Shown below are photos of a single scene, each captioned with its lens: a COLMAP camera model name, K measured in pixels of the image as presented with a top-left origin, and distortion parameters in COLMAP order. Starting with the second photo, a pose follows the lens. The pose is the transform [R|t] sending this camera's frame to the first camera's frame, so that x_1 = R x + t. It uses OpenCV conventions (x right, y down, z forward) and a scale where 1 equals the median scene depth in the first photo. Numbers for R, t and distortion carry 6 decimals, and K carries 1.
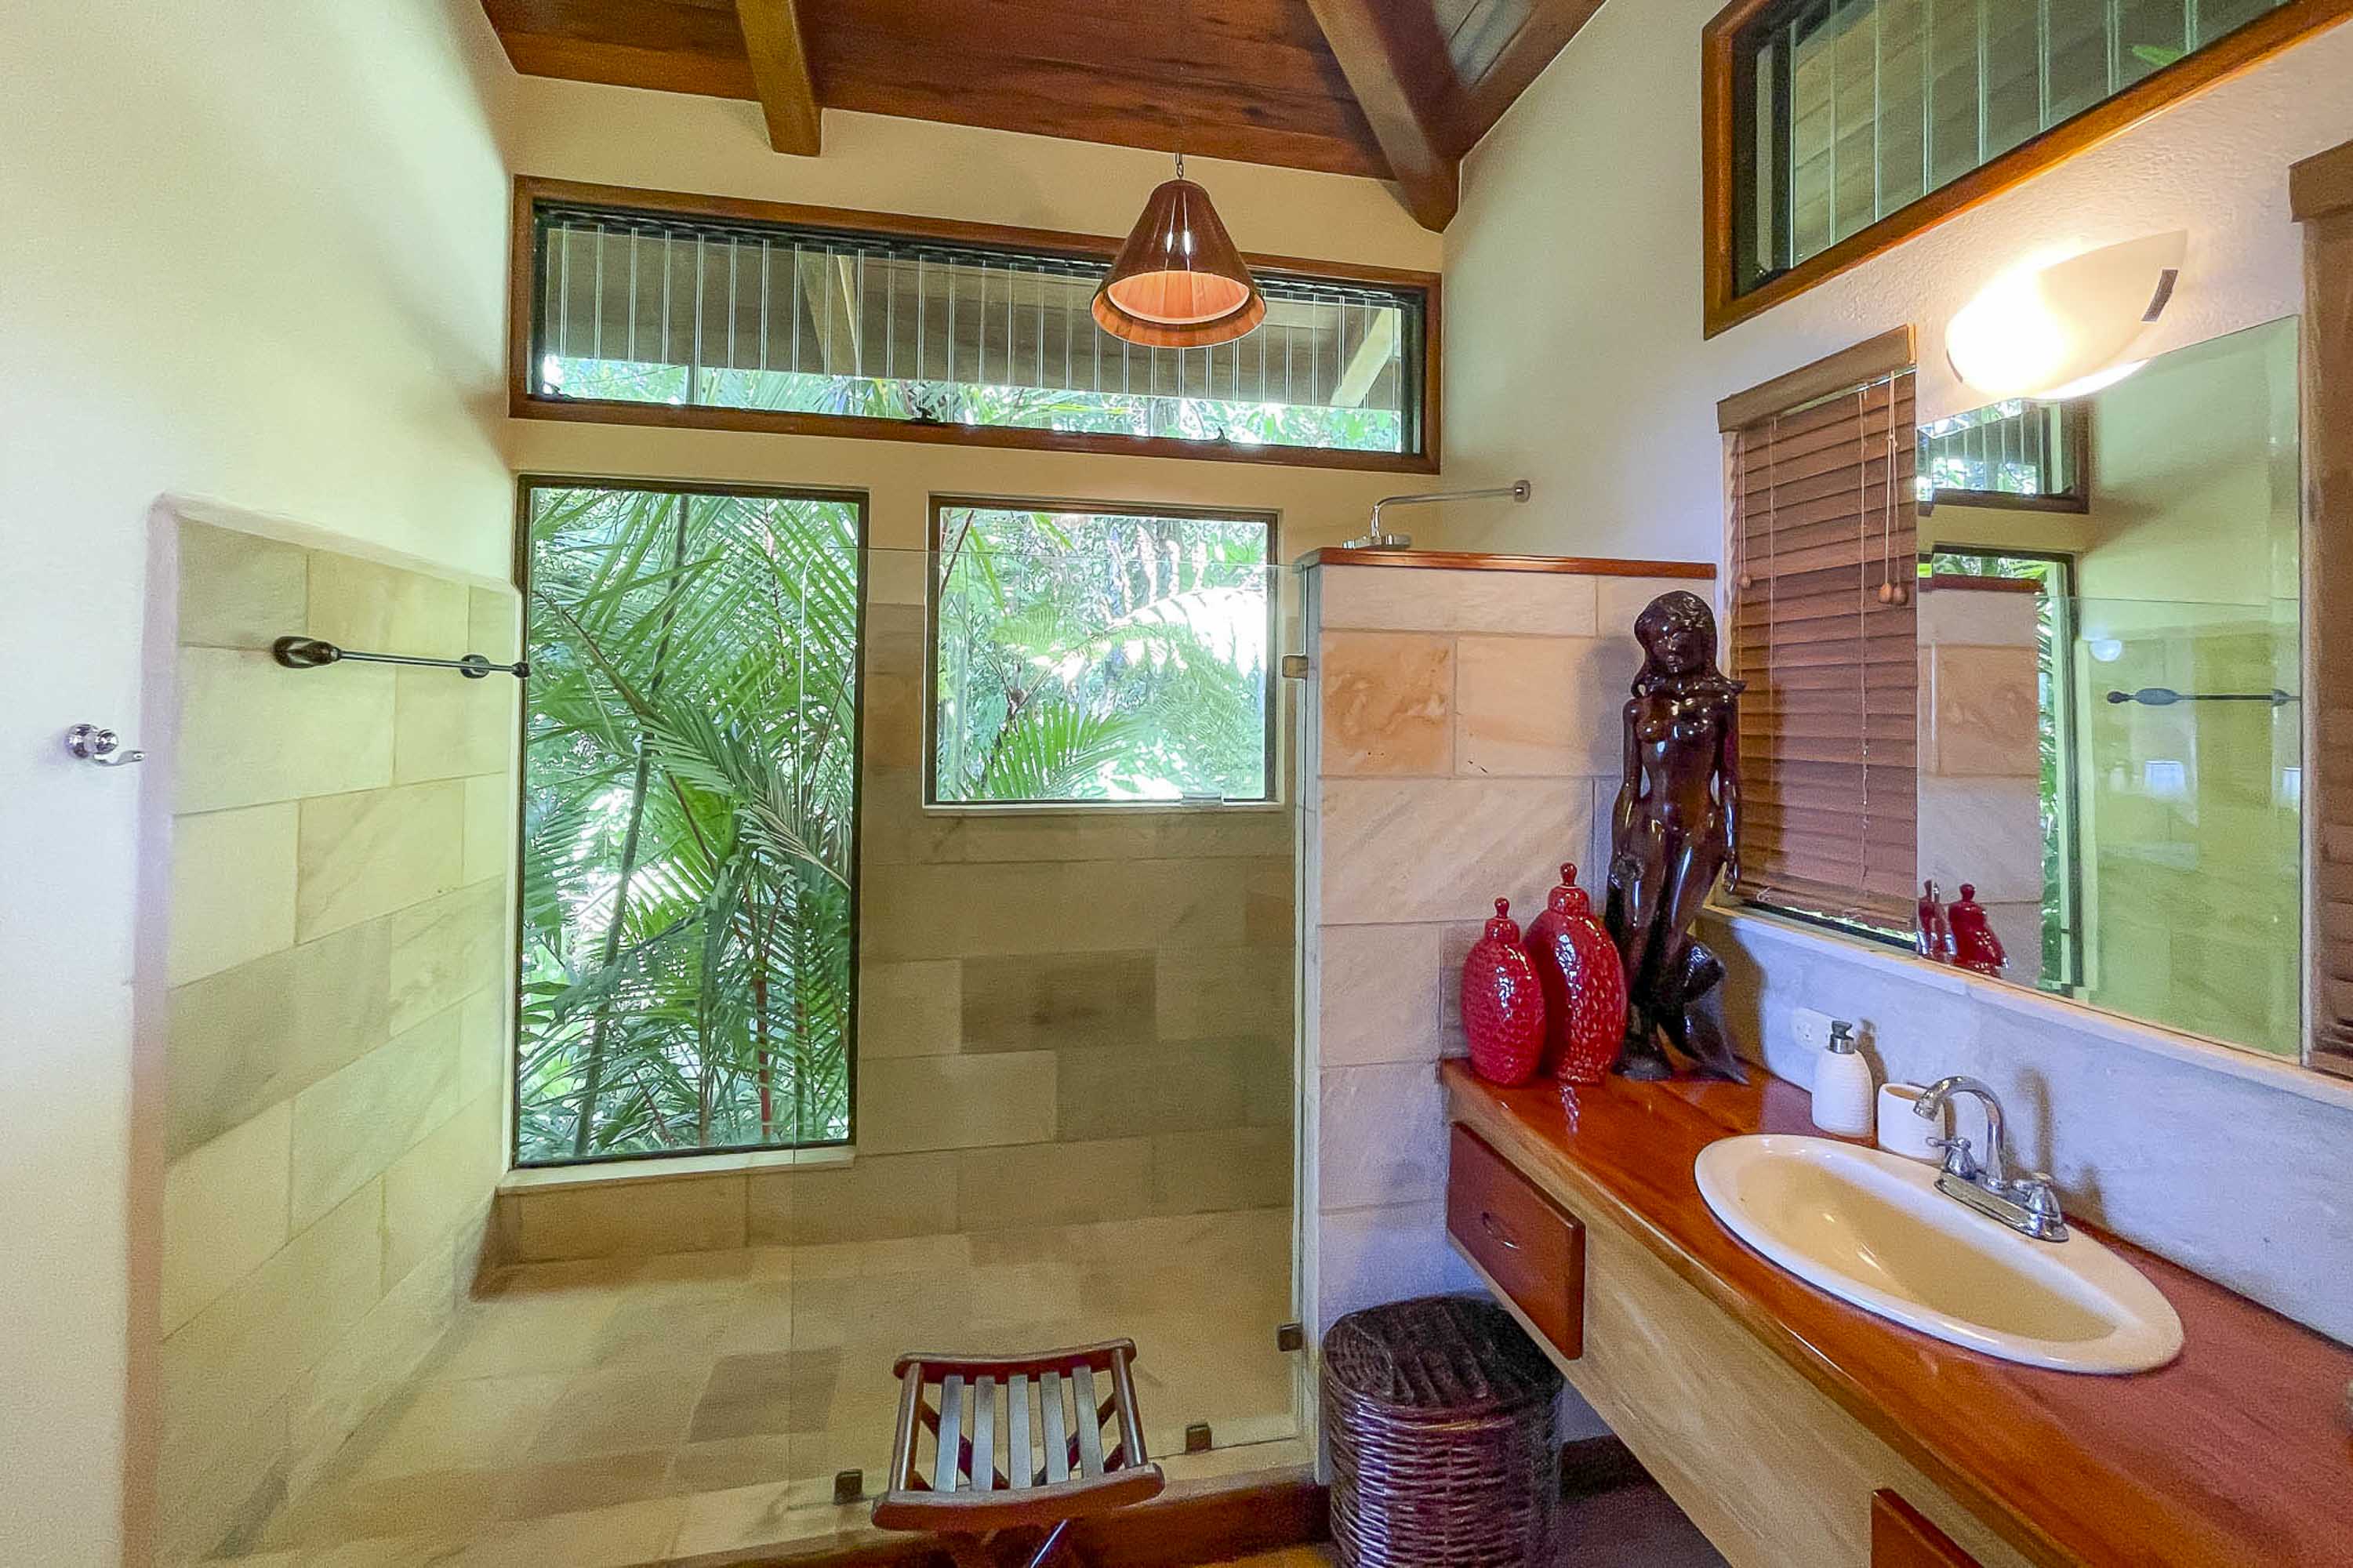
lens RADIAL K [[963.1, 0, 1176.8], [0, 963.1, 687.4], [0, 0, 1]] dist [0.001215, 0.000006]
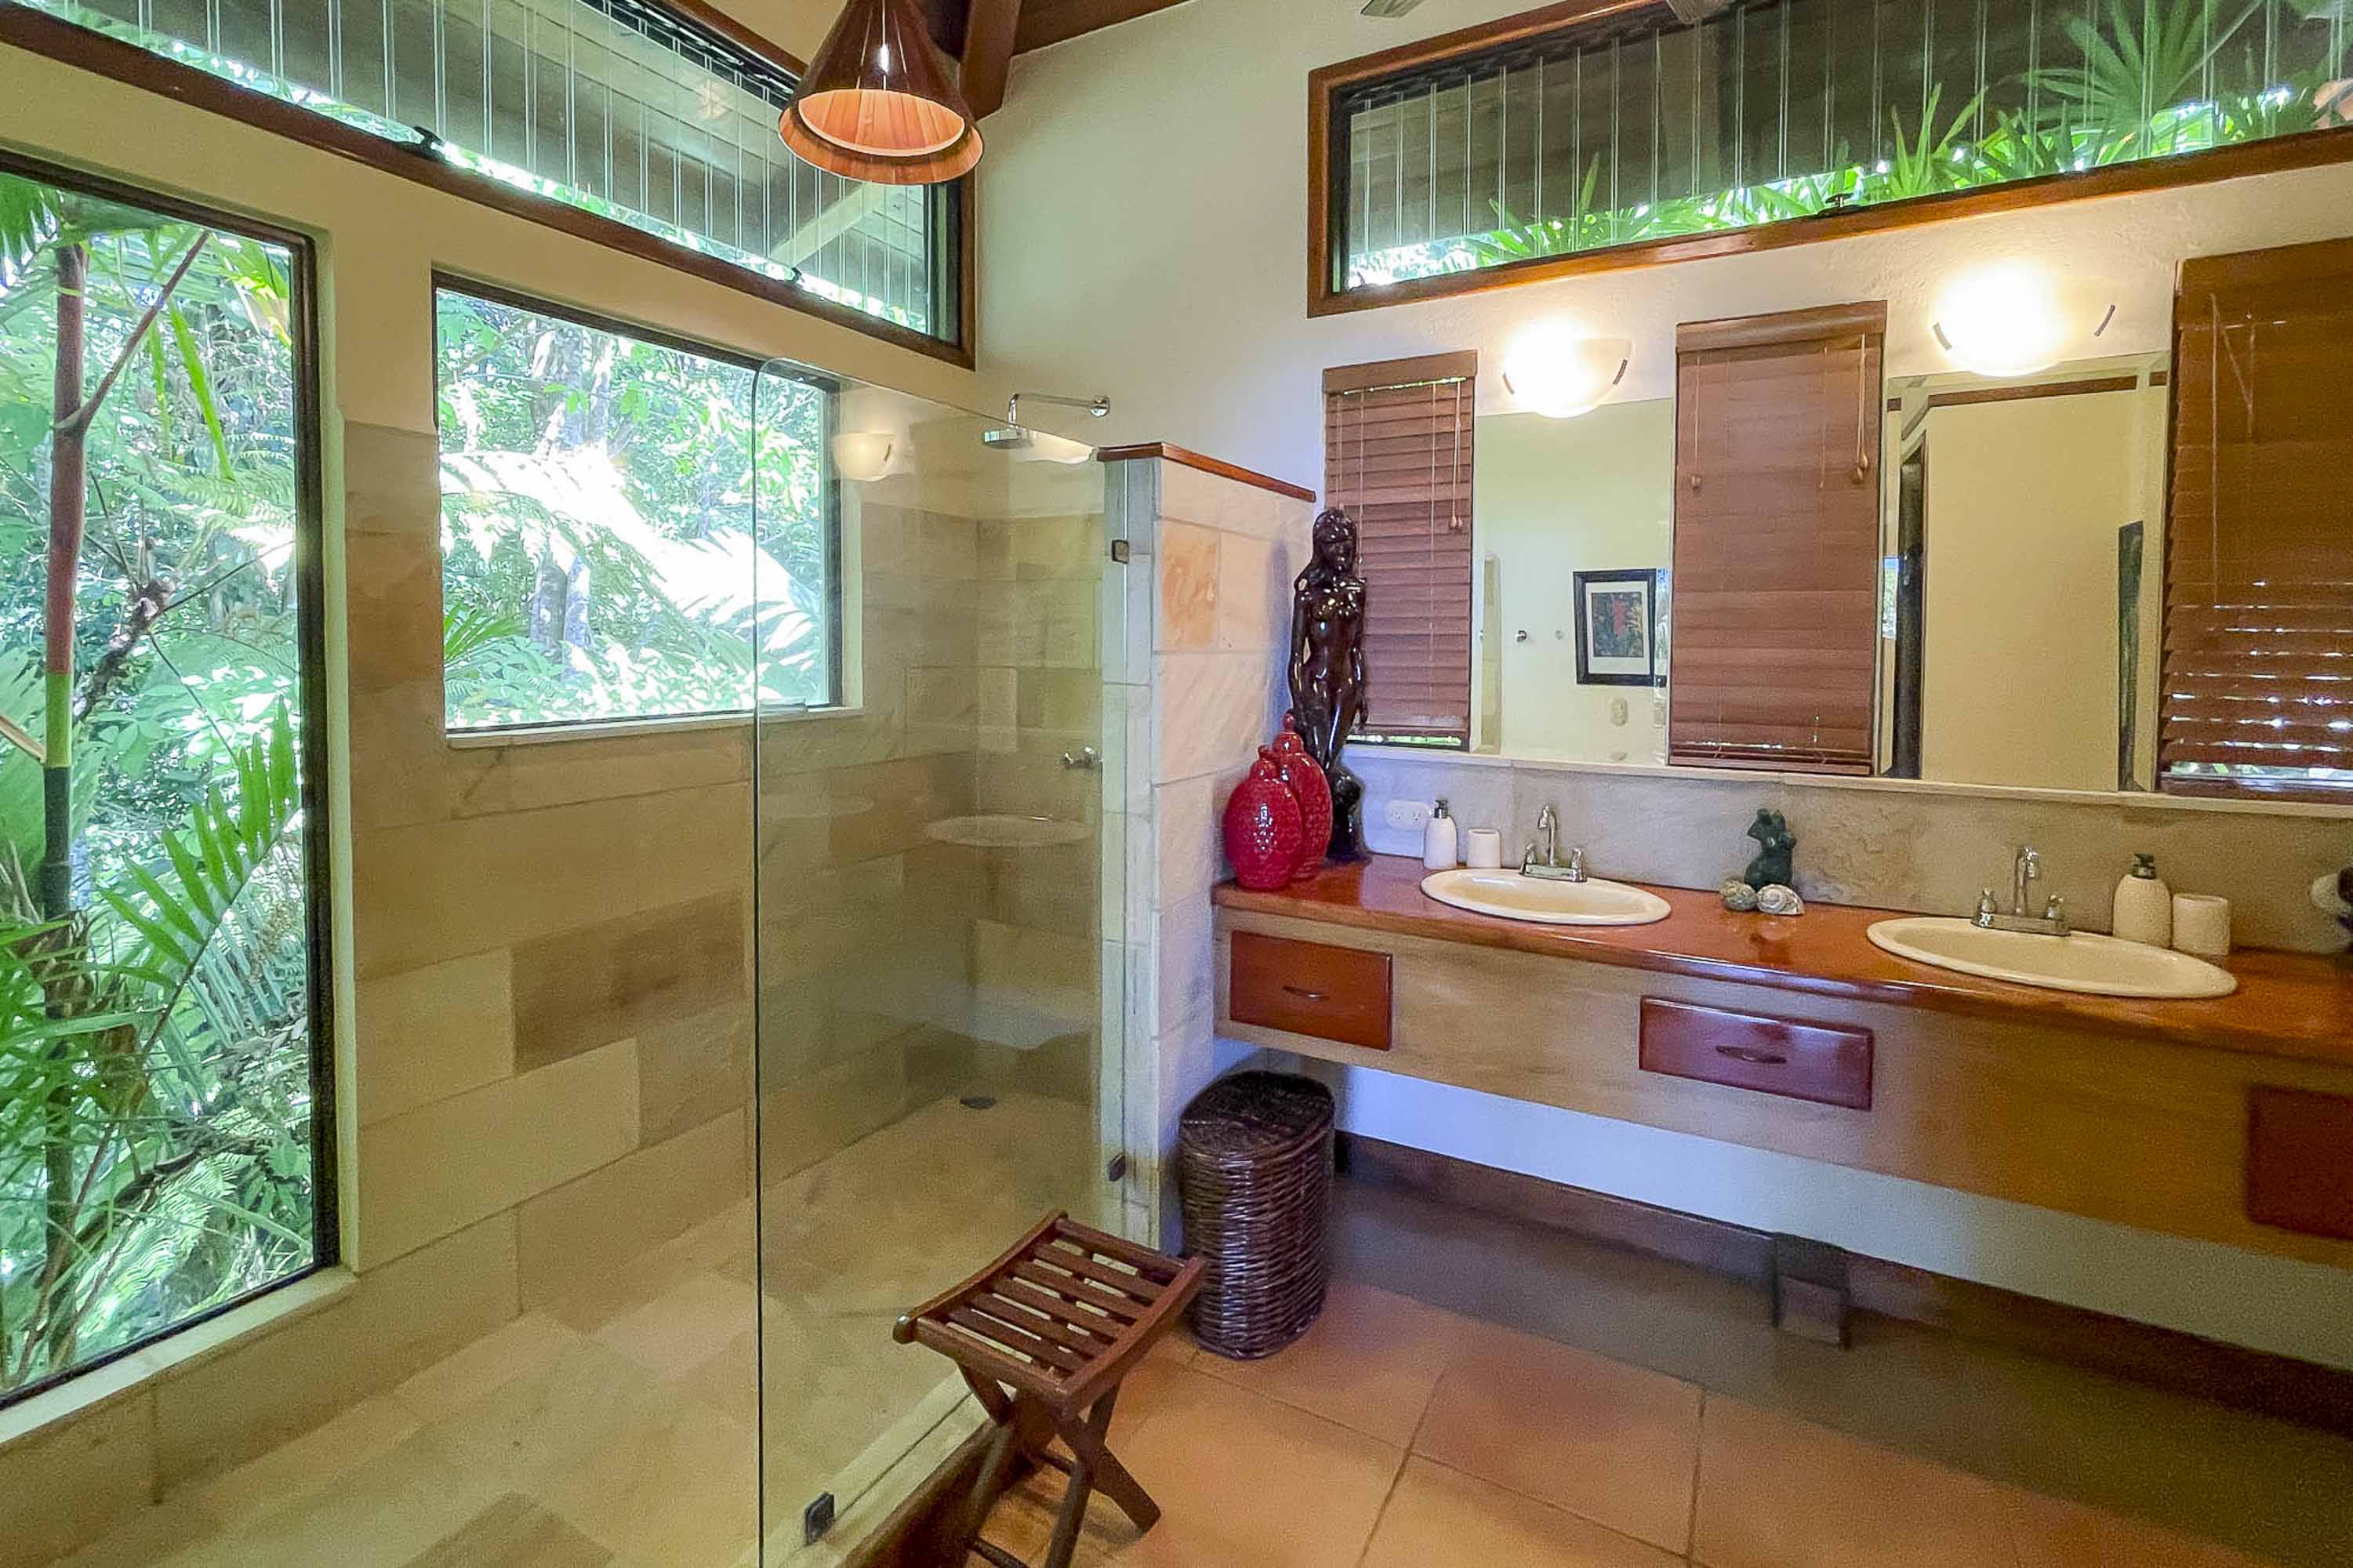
lens RADIAL K [[1058.5, 0, 1175.1], [0, 1058.5, 677.8], [0, 0, 1]] dist [-0.002355, -0.000465]
pose [[0.651252, -0.036746, 0.757971, -0.508265], [-0.012105, 0.998197, 0.058793, 0.034099], [-0.758765, -0.047464, 0.649633, 0.135970]]
